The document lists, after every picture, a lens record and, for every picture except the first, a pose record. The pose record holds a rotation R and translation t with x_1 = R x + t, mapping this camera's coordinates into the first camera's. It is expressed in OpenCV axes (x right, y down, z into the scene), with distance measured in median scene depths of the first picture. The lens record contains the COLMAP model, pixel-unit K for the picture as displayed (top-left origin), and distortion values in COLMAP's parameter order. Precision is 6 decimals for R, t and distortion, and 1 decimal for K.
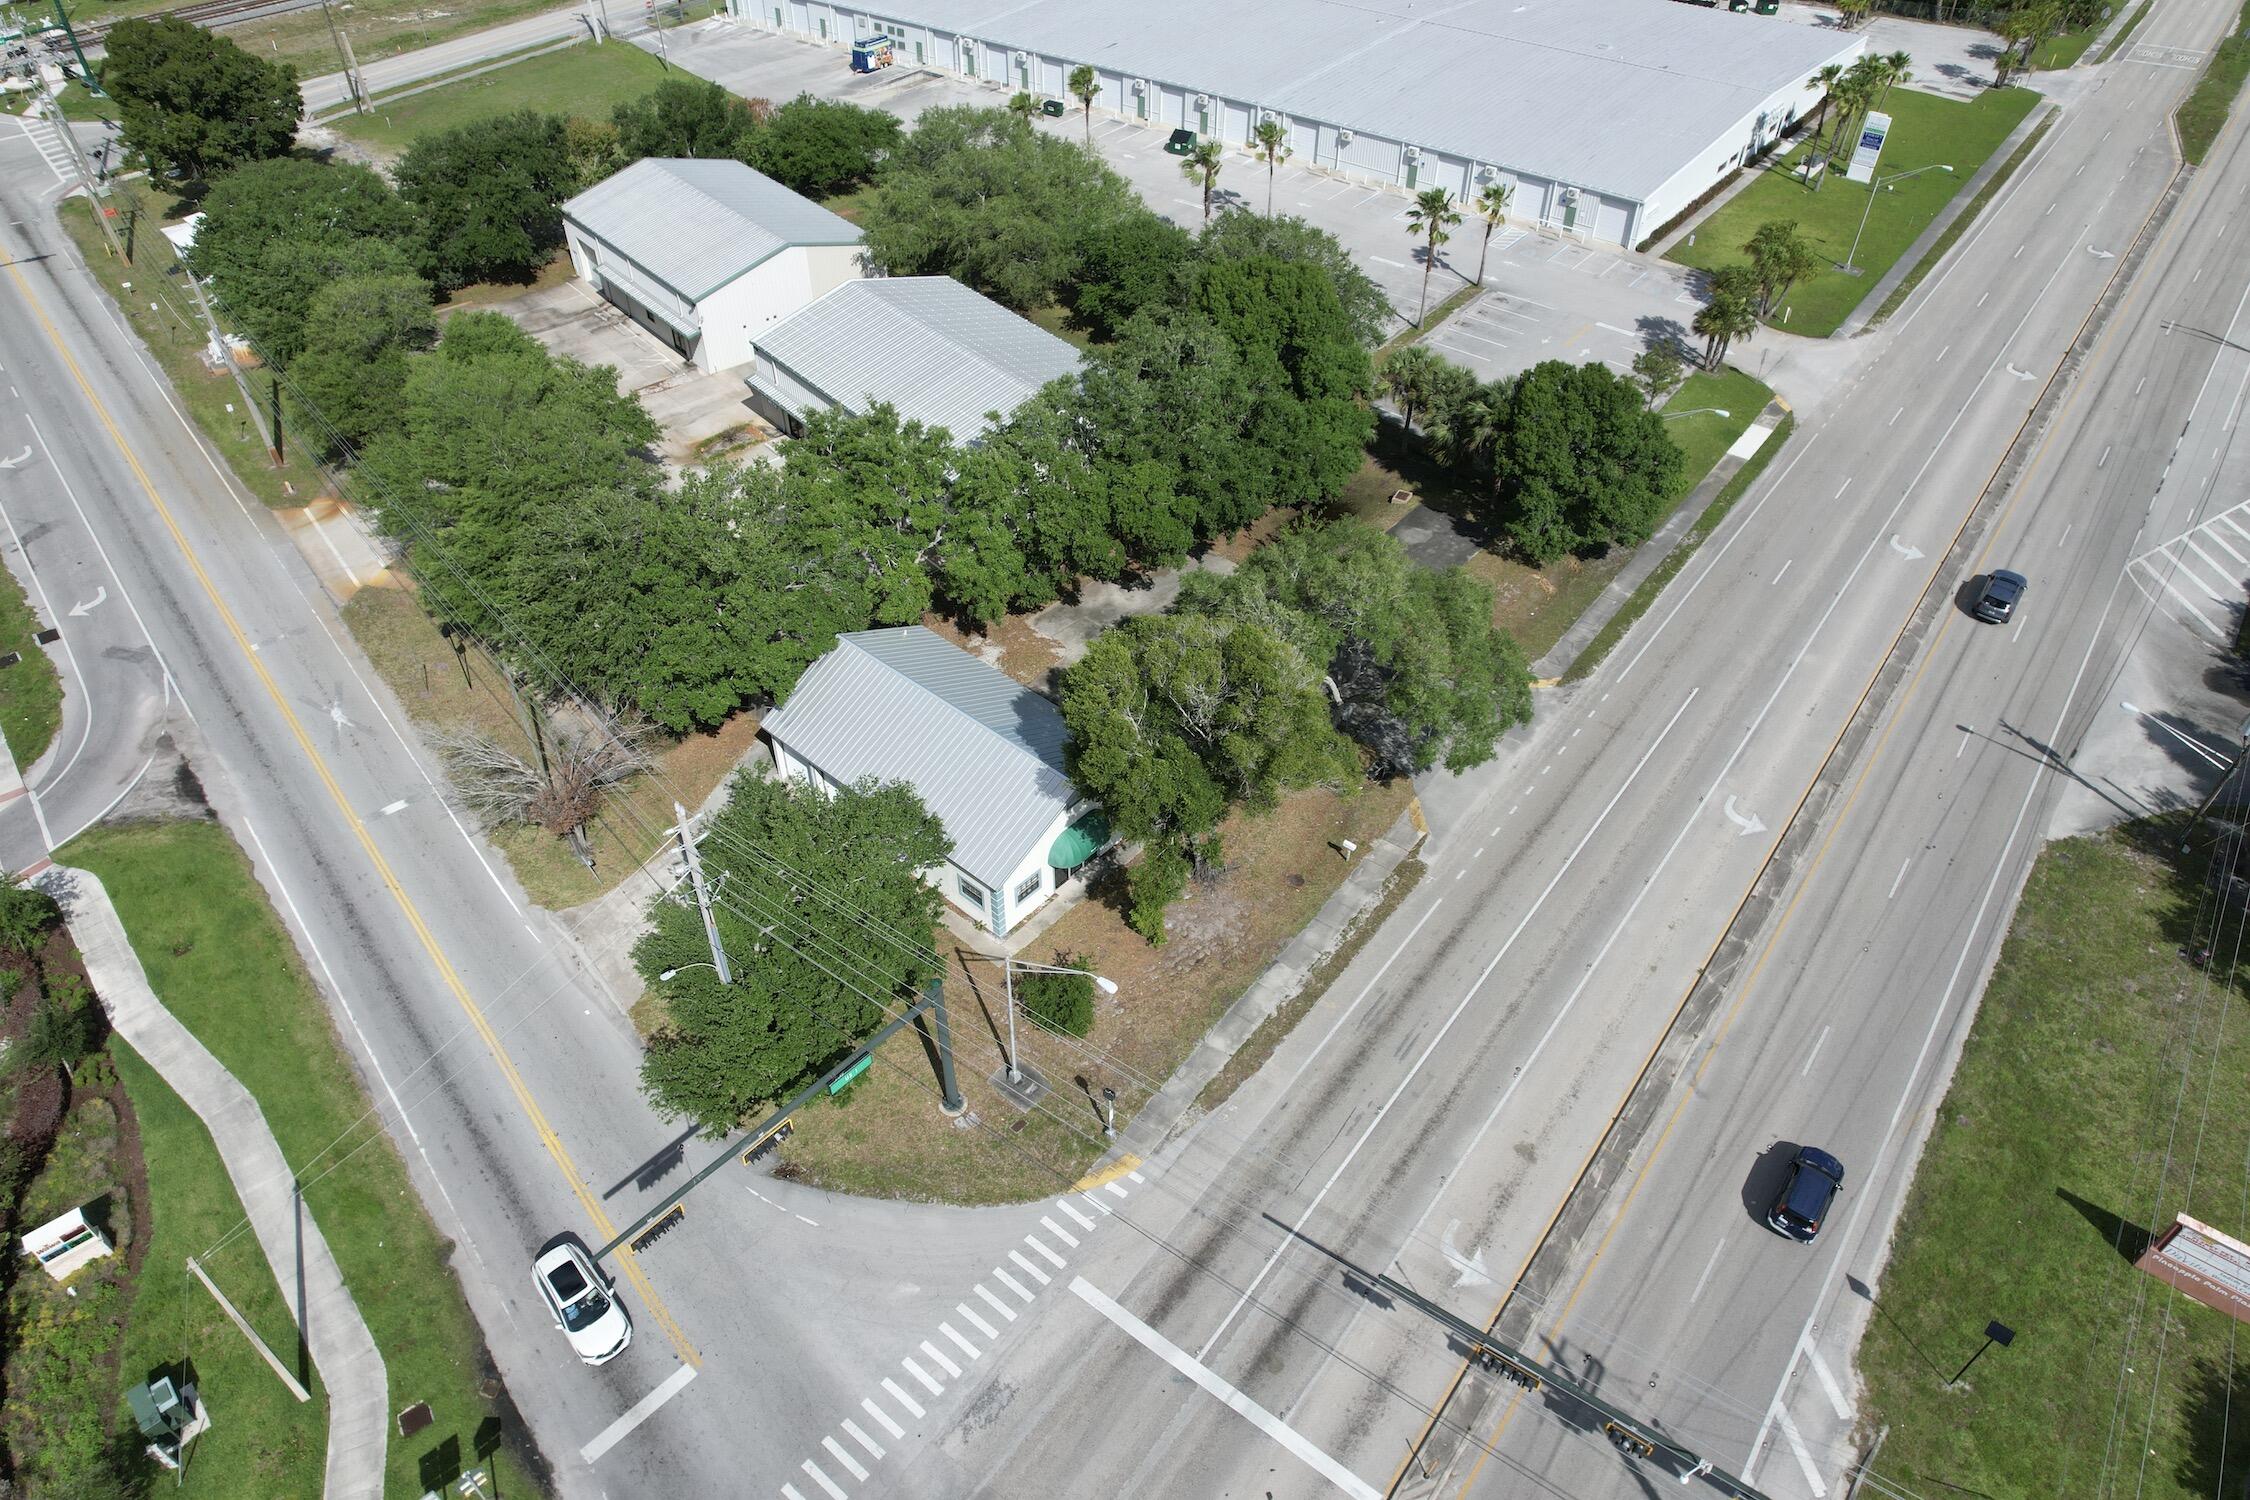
lens RADIAL K [[1428.1, 0, 1136.0], [0, 1428.1, 792.4], [0, 0, 1]] dist [-0.079578, 0.070830]
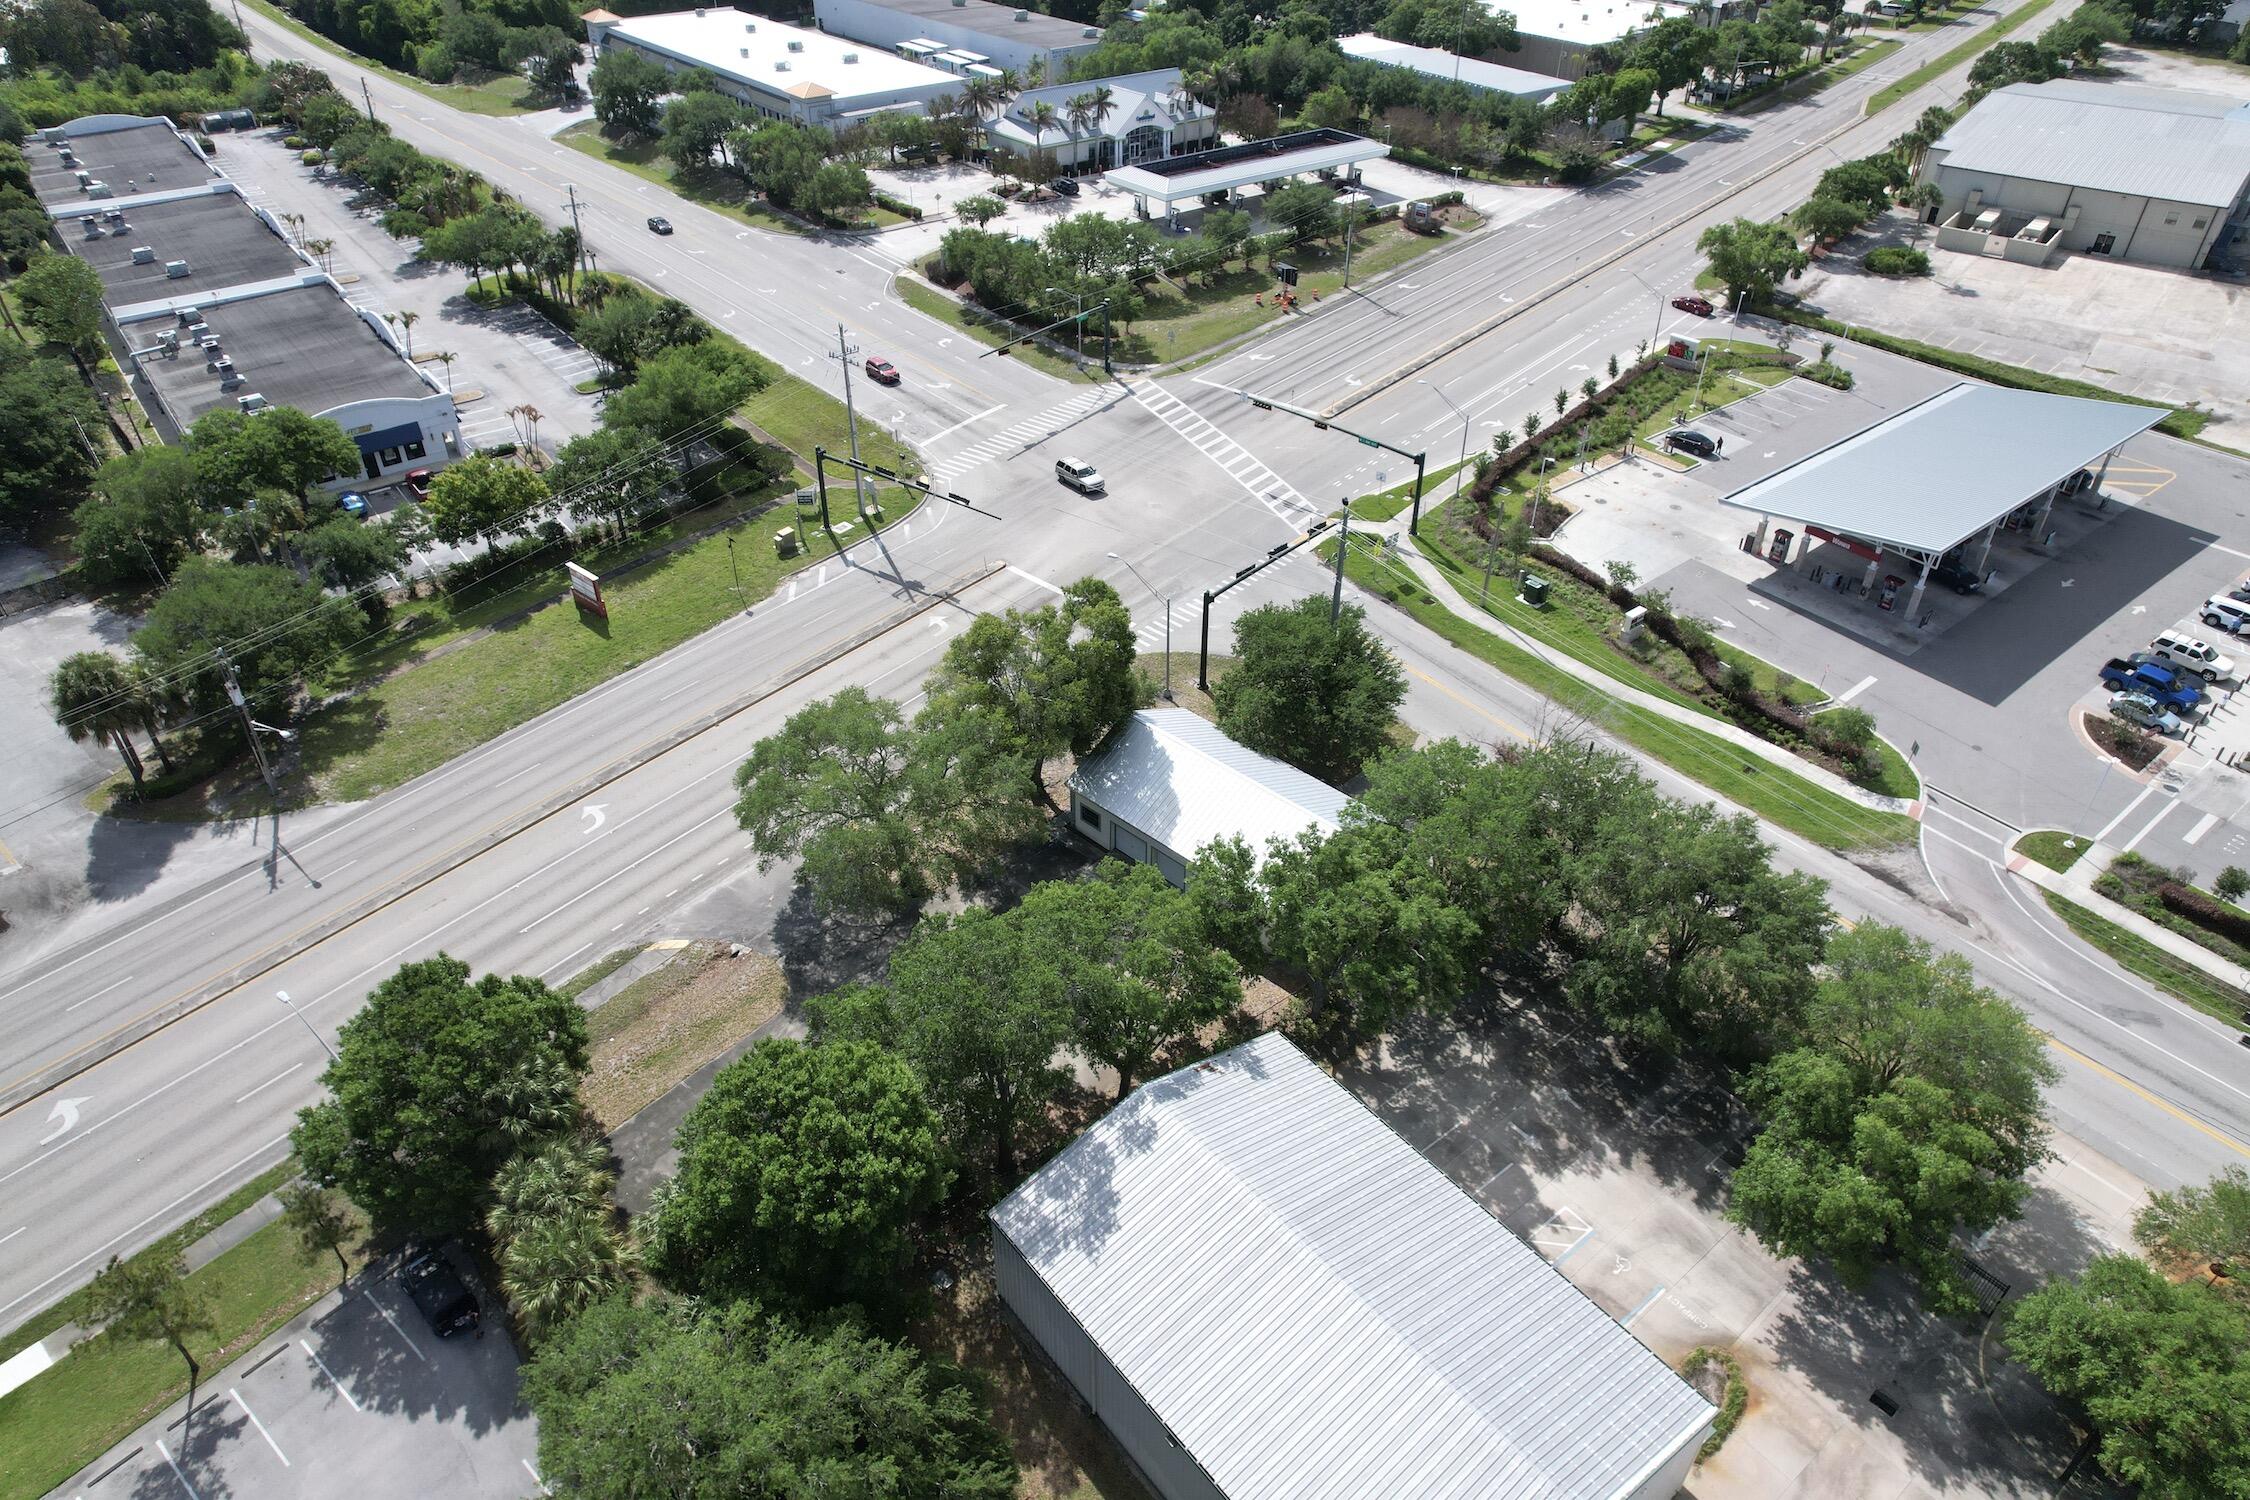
lens RADIAL K [[1428.1, 0, 1136.0], [0, 1428.1, 792.4], [0, 0, 1]] dist [-0.079578, 0.070830]
pose [[-0.999453, -0.027620, 0.018213, -0.044883], [0.013418, 0.164787, 0.986238, -0.764574], [-0.030242, 0.985942, -0.164326, 0.738885]]
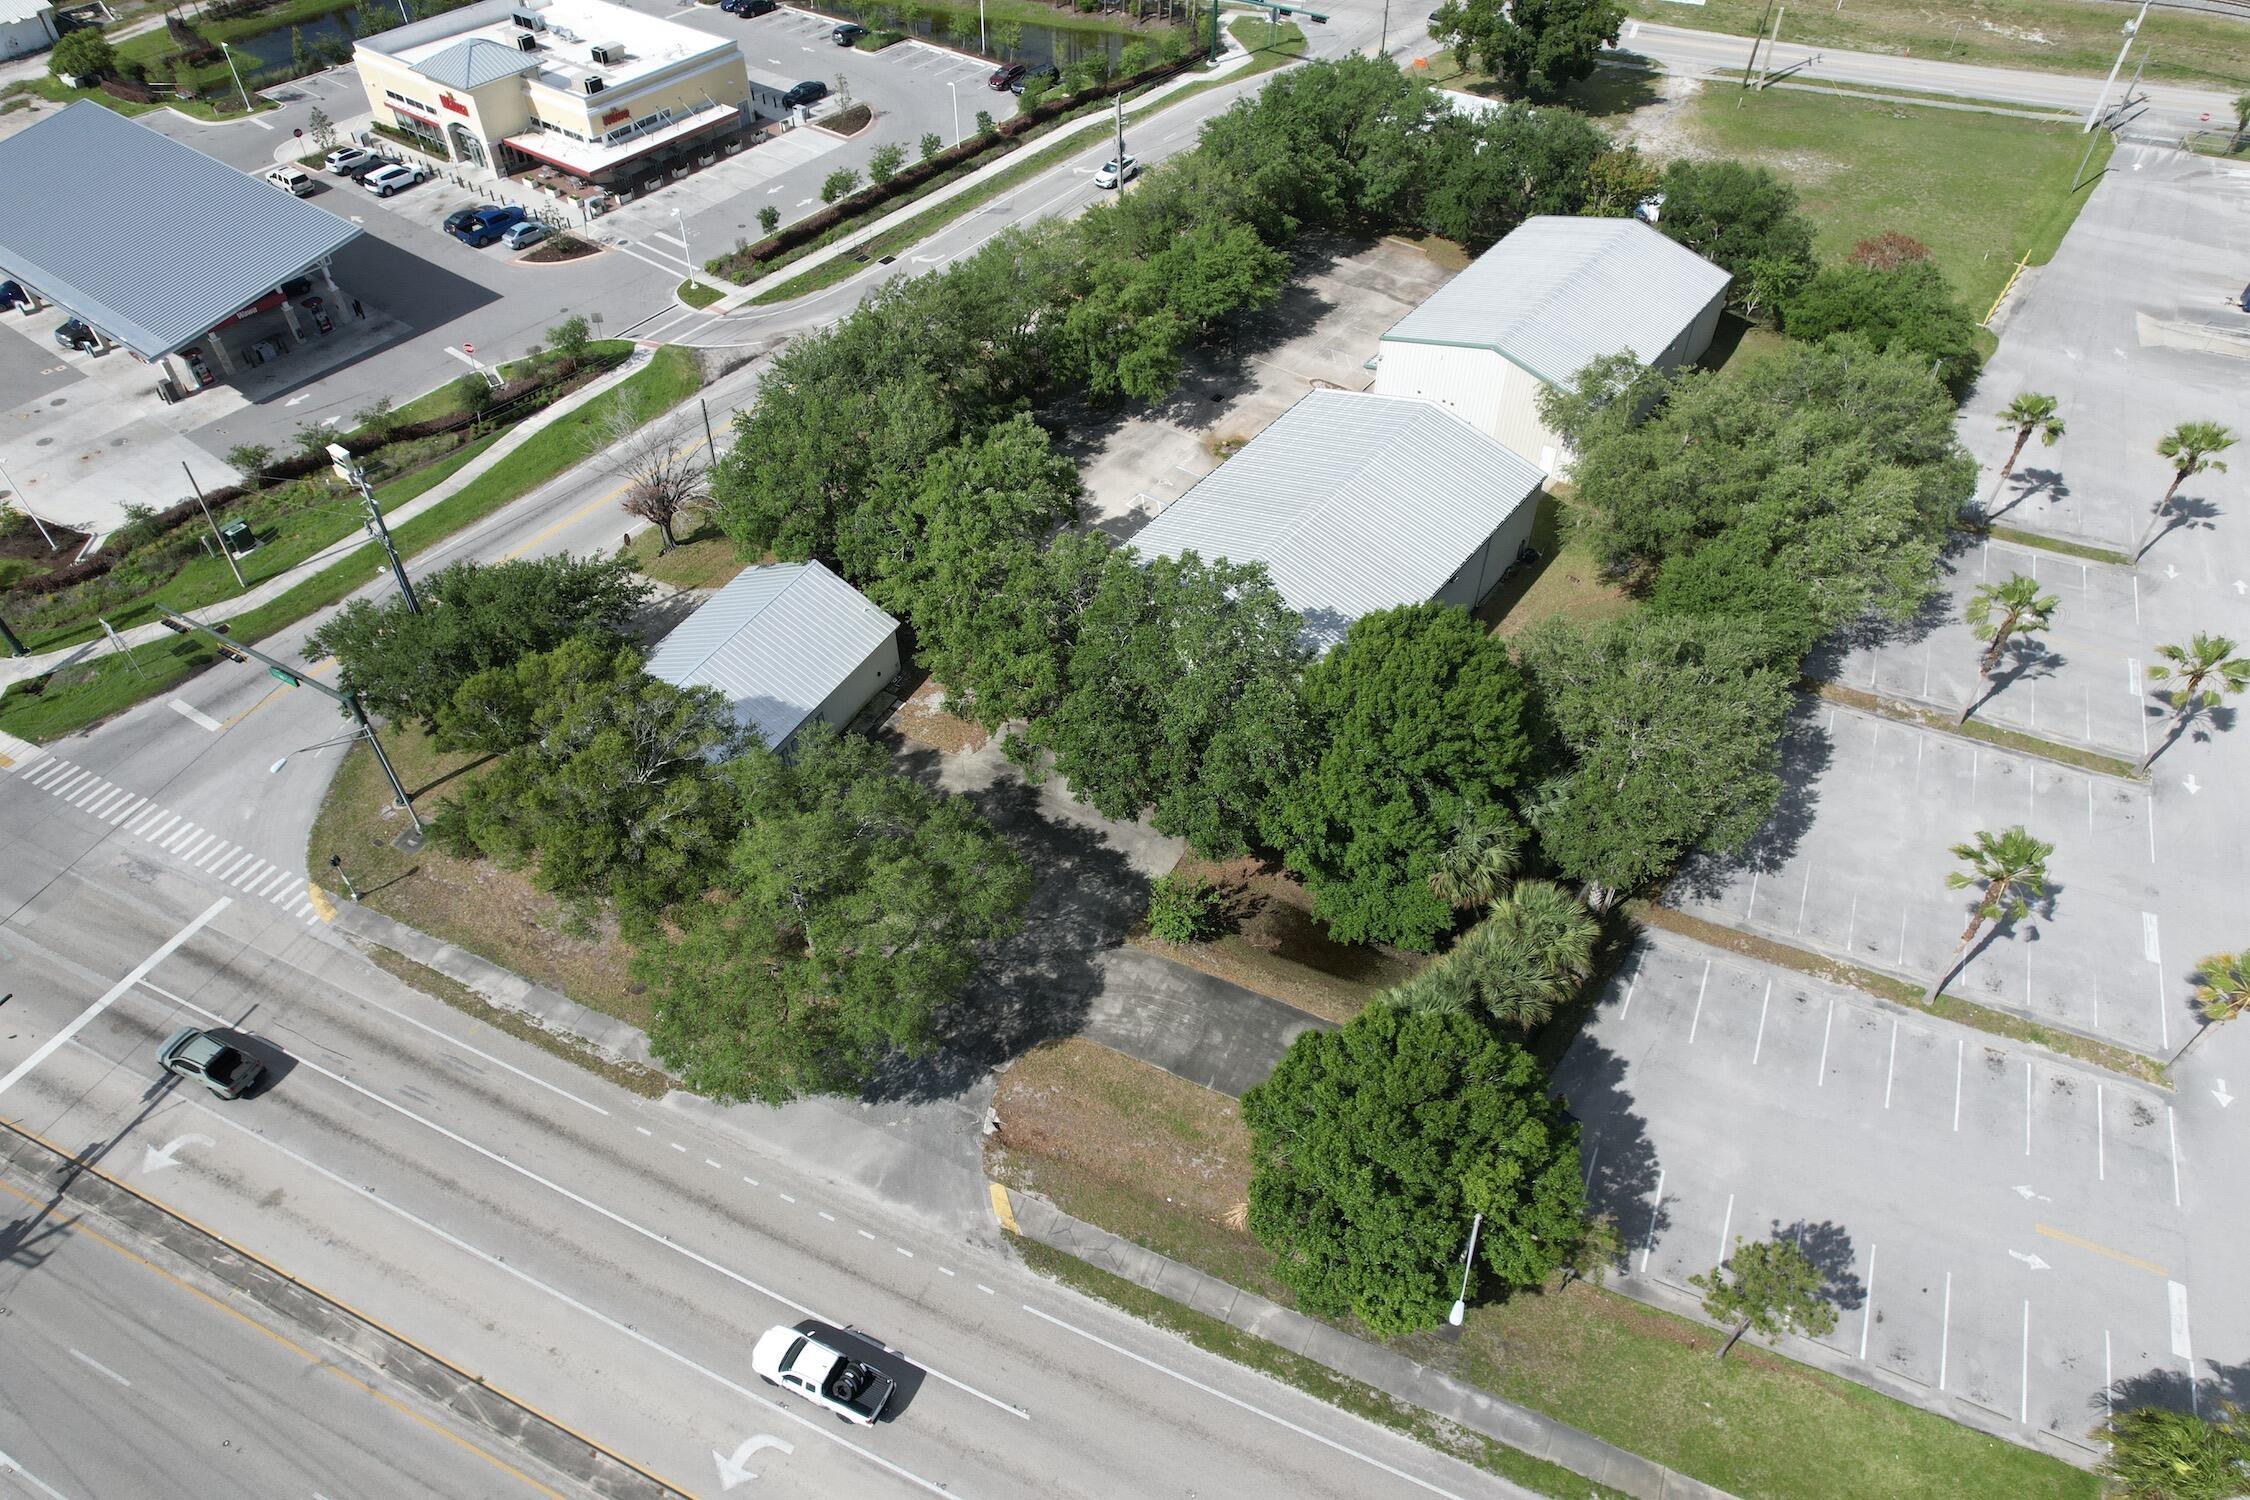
lens RADIAL K [[1422.0, 0, 1125.0], [0, 1422.0, 750.0], [0, 0, 1]] dist [-0.082739, 0.065591]
pose [[0.223267, 0.693968, -0.684514, 0.453496], [-0.663845, 0.622468, 0.414540, -0.410695], [0.713766, 0.361858, 0.599664, 0.358426]]
